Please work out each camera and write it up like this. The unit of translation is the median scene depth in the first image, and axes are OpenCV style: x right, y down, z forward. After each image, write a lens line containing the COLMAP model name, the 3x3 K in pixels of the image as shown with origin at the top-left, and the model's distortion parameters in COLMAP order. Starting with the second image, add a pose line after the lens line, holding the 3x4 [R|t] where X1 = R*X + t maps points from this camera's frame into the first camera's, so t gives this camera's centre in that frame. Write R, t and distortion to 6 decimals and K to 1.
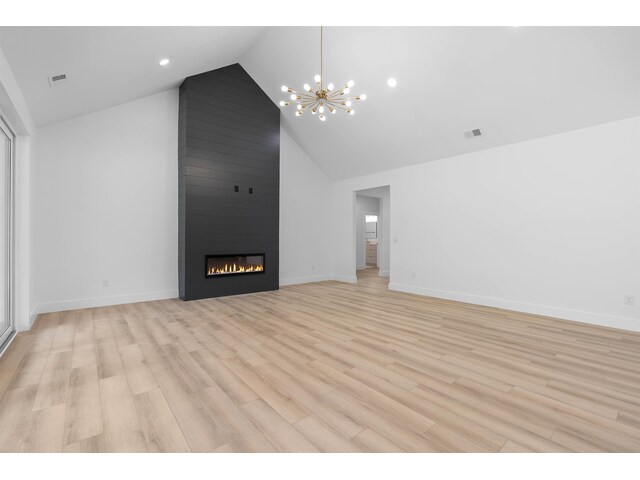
lens RADIAL K [[294.2, 0, 317.6], [0, 294.2, 238.1], [0, 0, 1]] dist [-0.004505, 0.003000]
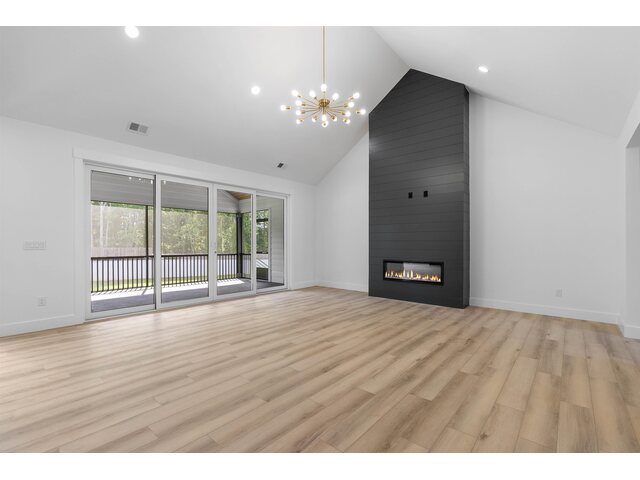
lens RADIAL K [[294.2, 0, 316.6], [0, 294.2, 243.3], [0, 0, 1]] dist [-0.004505, 0.003000]
pose [[0.146537, -0.007577, -0.989176, 1.002698], [-0.002187, 0.999966, -0.007983, 0.006376], [0.989203, 0.003334, 0.146515, 0.818319]]
